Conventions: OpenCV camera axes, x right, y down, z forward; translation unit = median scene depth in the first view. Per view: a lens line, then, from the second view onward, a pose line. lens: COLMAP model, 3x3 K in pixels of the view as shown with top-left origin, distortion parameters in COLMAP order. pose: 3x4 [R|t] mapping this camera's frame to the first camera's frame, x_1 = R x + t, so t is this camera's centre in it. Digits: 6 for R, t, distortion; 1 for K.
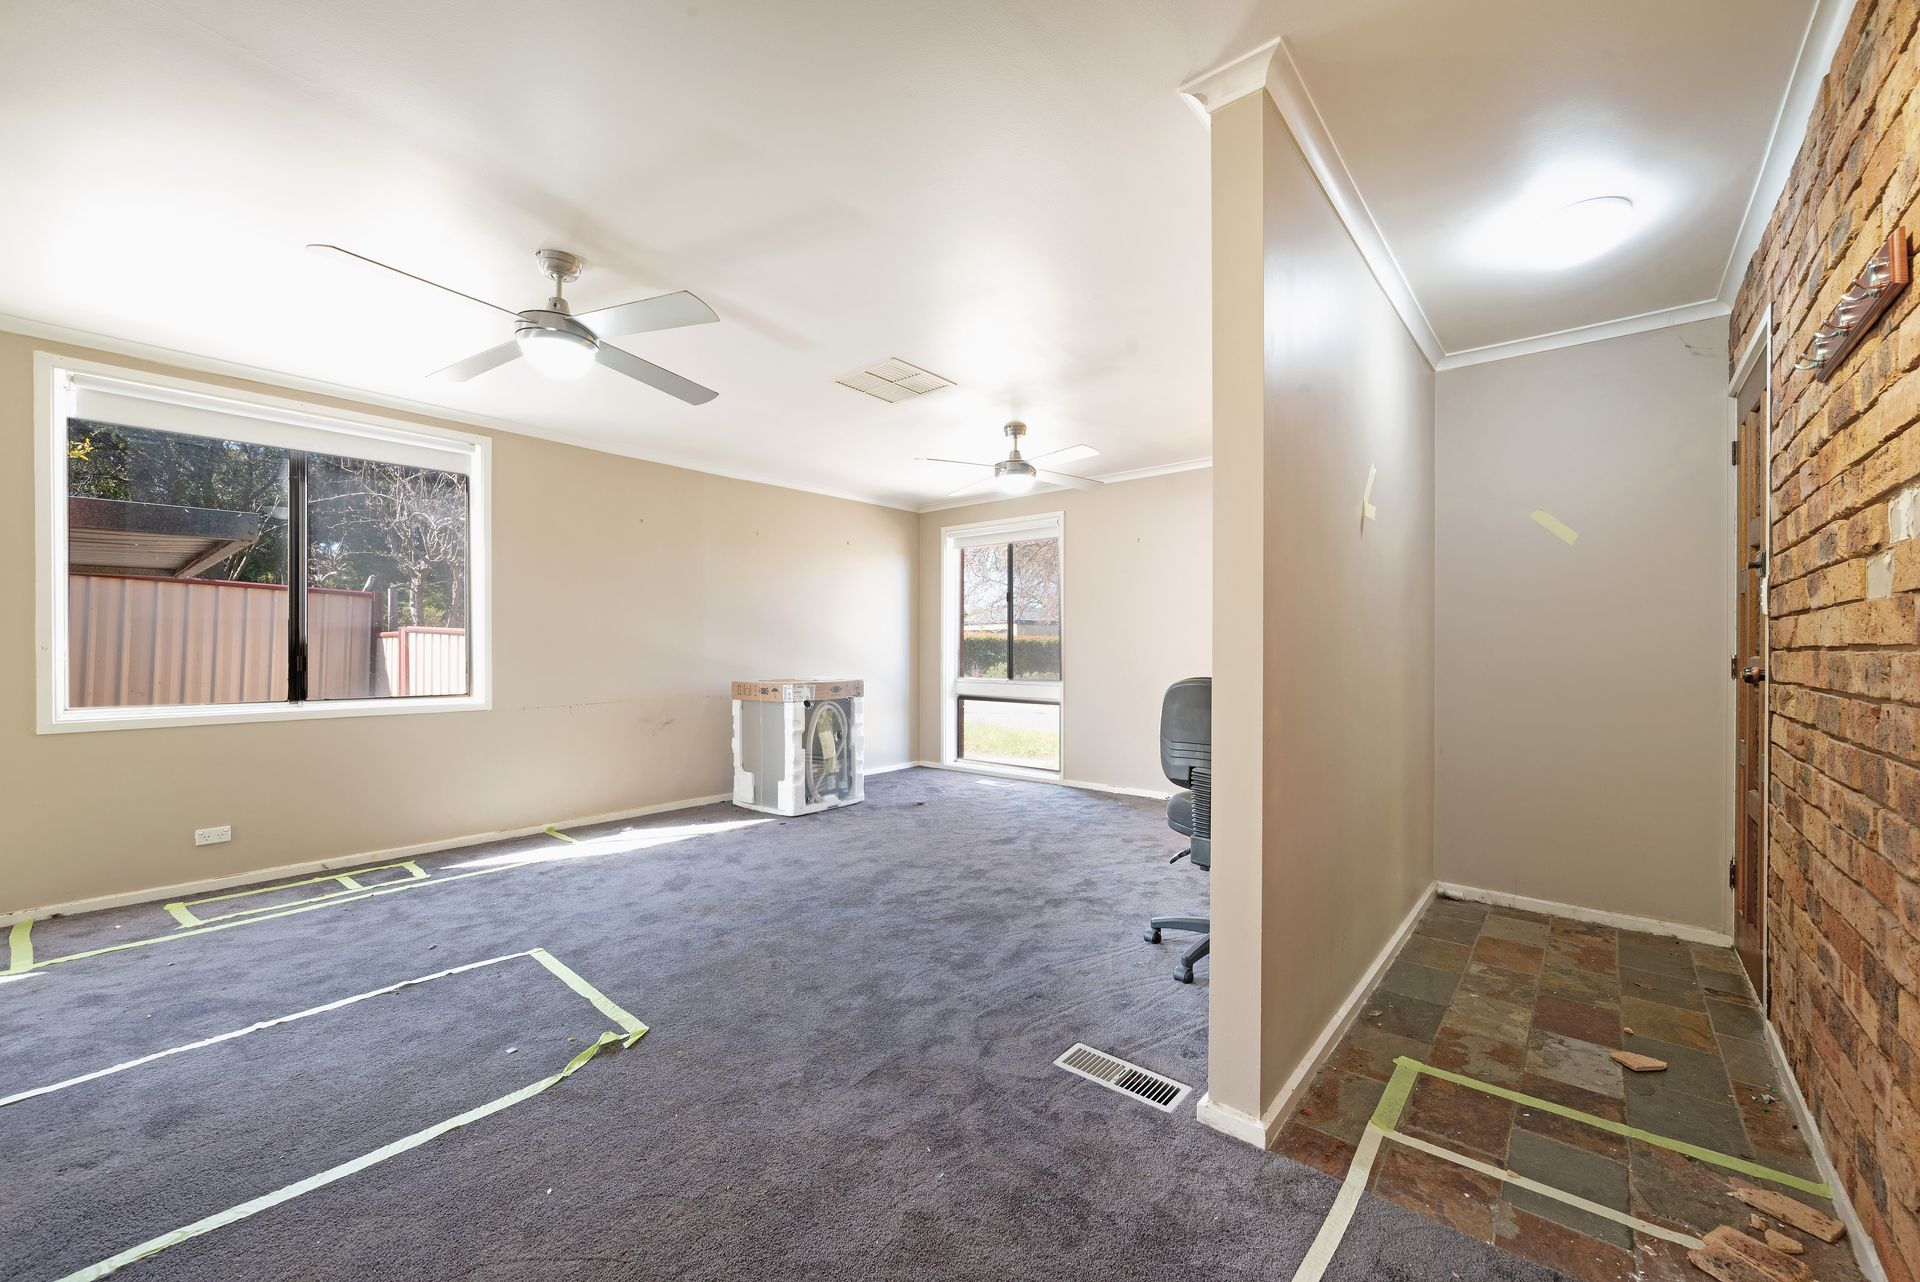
lens RADIAL K [[755.2, 0, 958.2], [0, 755.2, 647.8], [0, 0, 1]] dist [-0.000670, 0.000523]
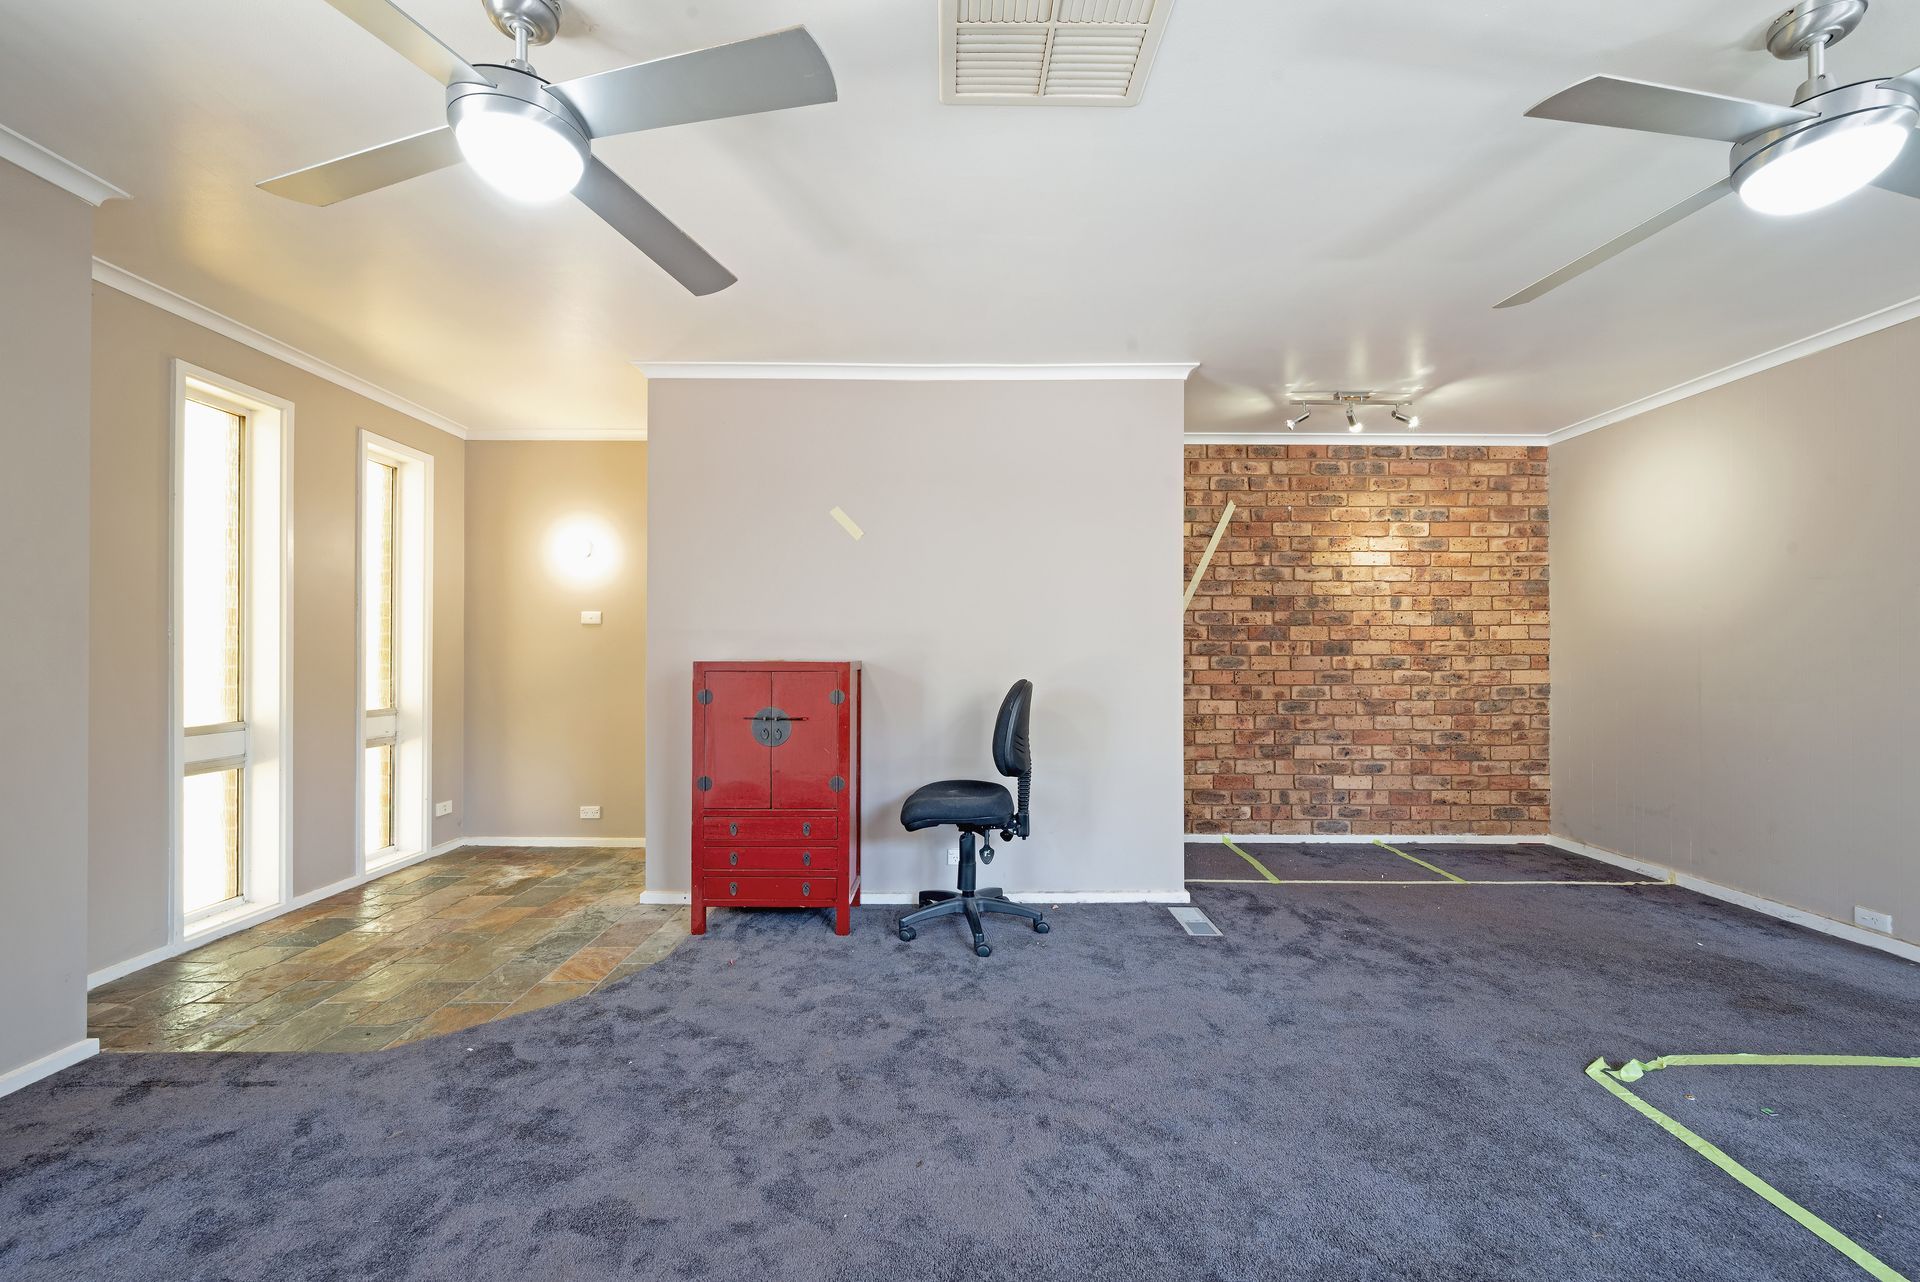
lens RADIAL K [[755.2, 0, 957.2], [0, 755.2, 648.4], [0, 0, 1]] dist [-0.000670, 0.000523]
pose [[-0.648310, 0.003854, 0.761366, -0.340324], [0.000618, 0.999990, -0.004535, -0.003577], [-0.761376, -0.002470, -0.648306, 1.210706]]
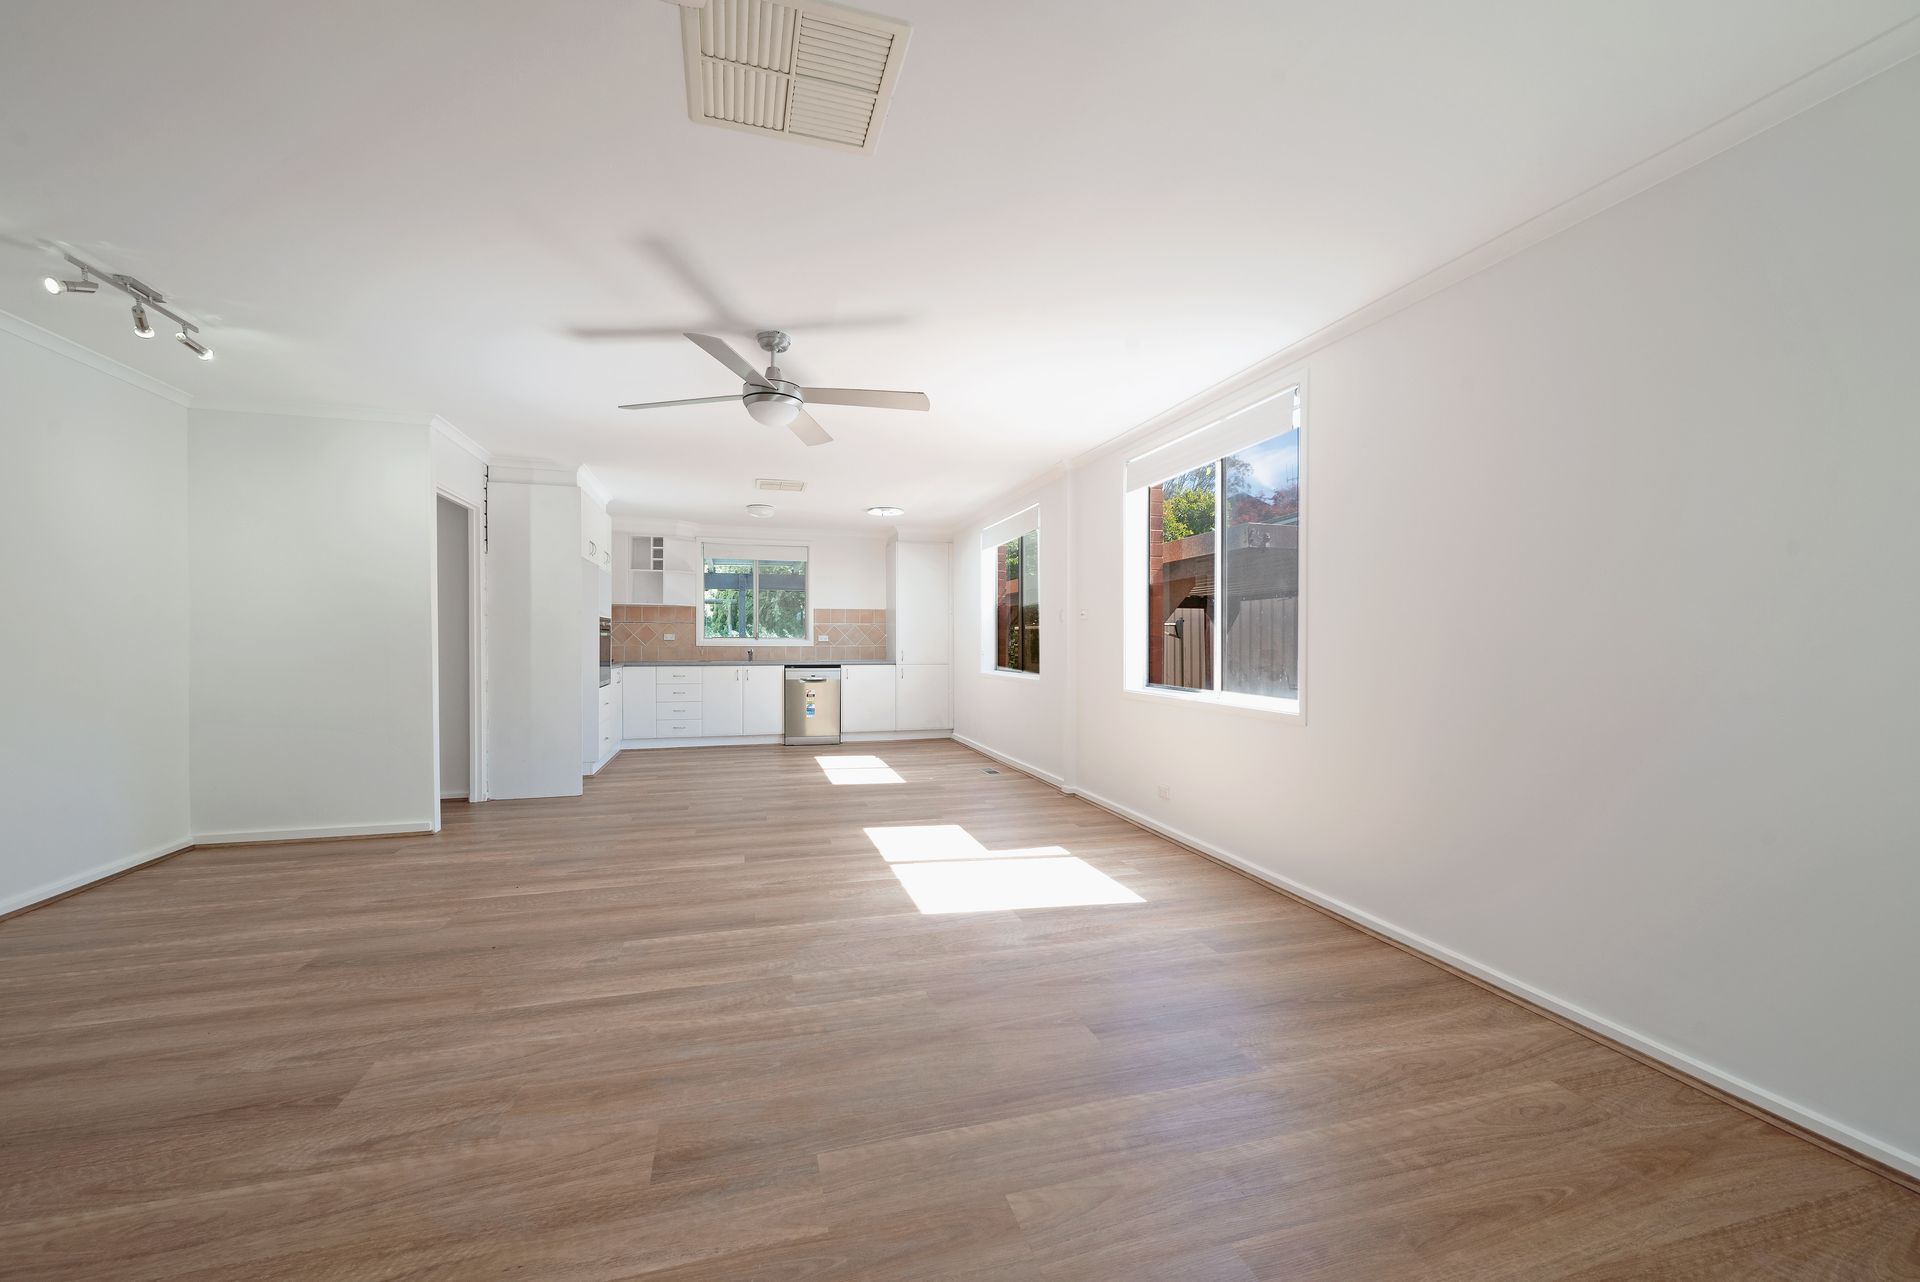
lens RADIAL K [[755.2, 0, 960.4], [0, 755.2, 648.9], [0, 0, 1]] dist [-0.000670, 0.000523]
pose [[-0.550419, 0.007212, -0.834857, 0.232441], [-0.004540, 0.999922, 0.011631, -0.002178], [0.834876, 0.010193, -0.550343, 1.245172]]
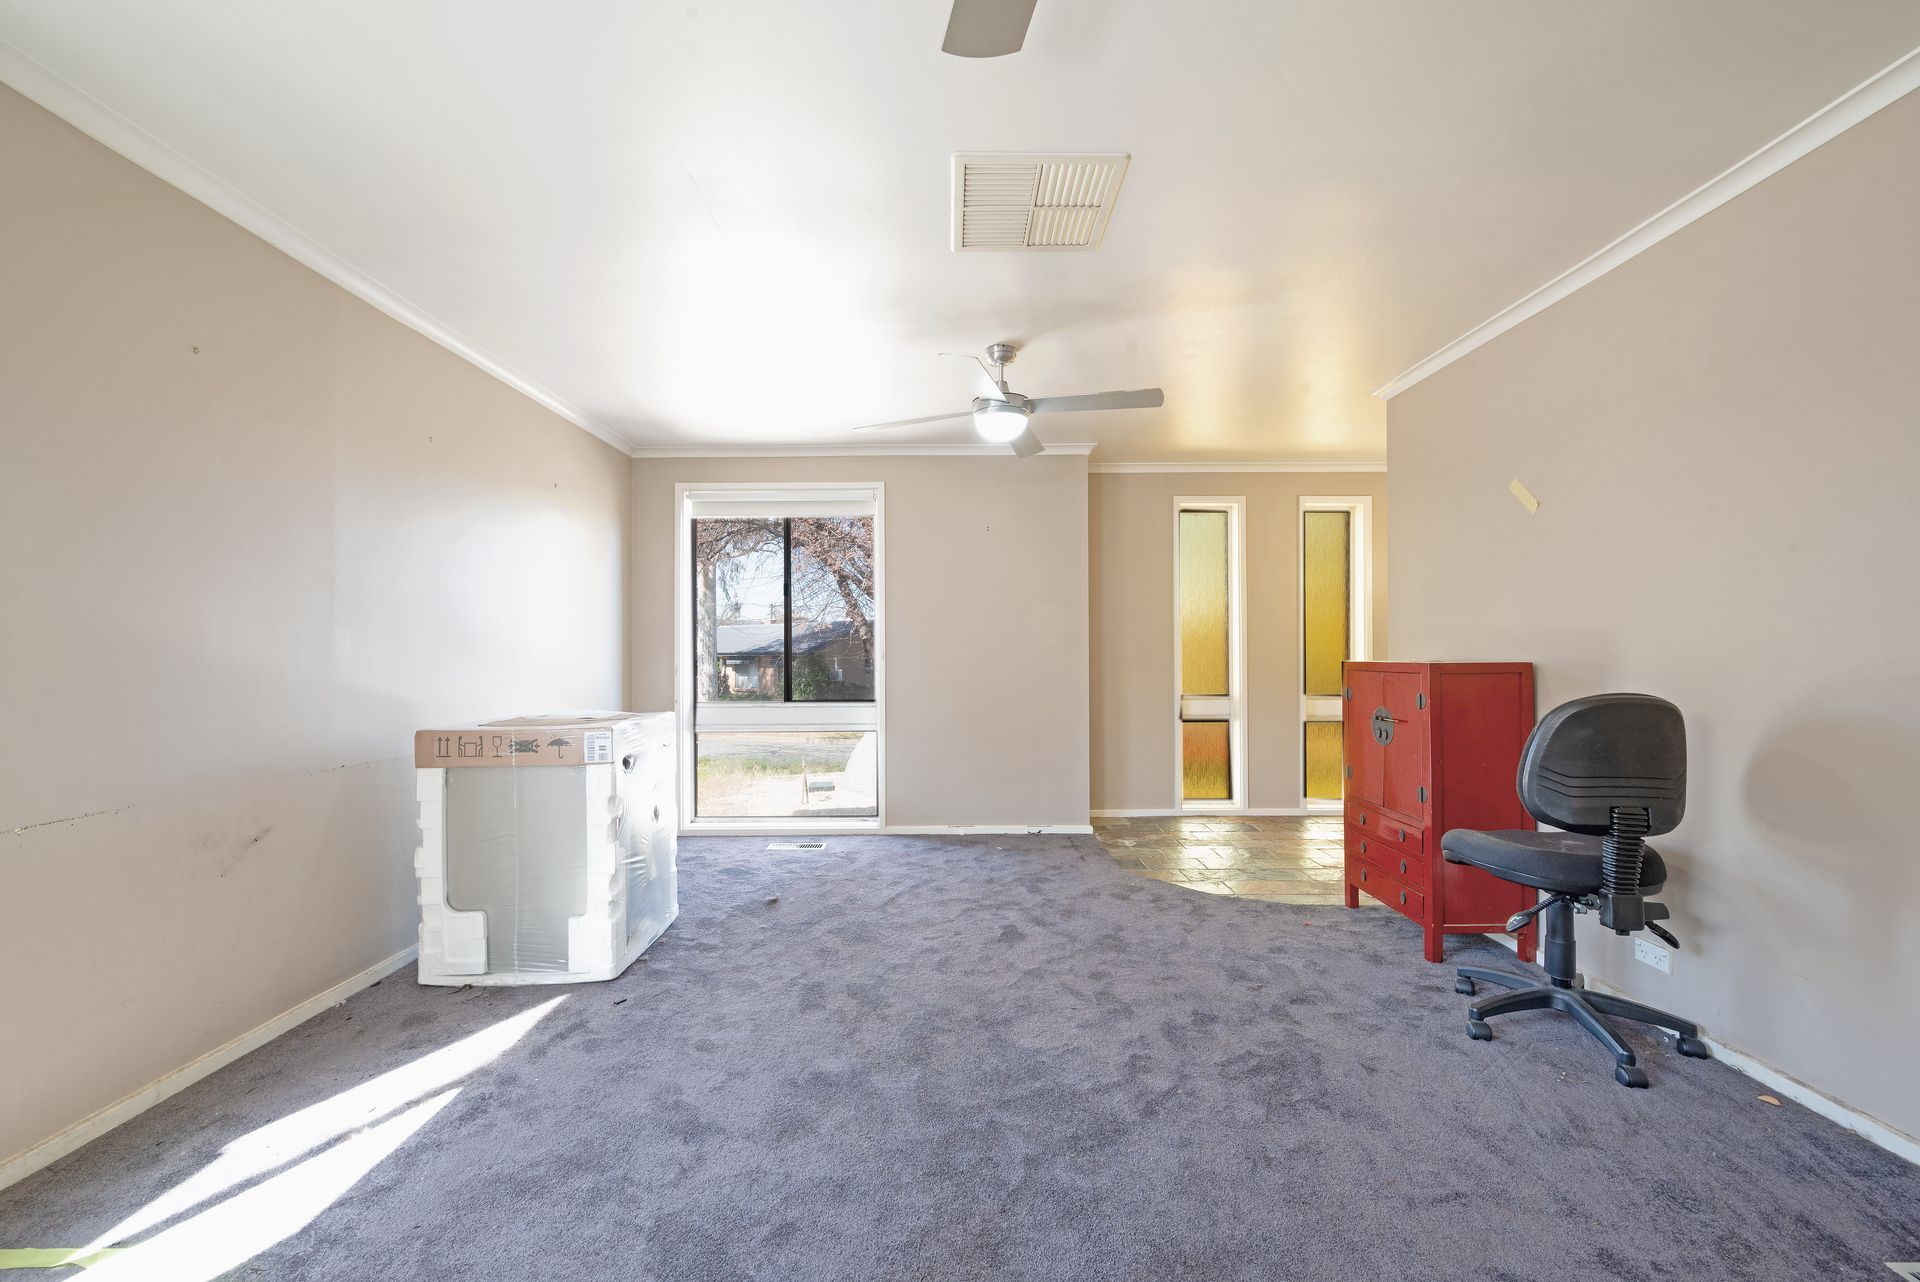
lens RADIAL K [[755.2, 0, 960.3], [0, 755.2, 653.3], [0, 0, 1]] dist [-0.000670, 0.000523]
pose [[0.762991, -0.002042, 0.646406, -0.466829], [0.005429, 0.999980, -0.003249, -0.002050], [-0.646386, 0.005988, 0.762987, 0.547608]]
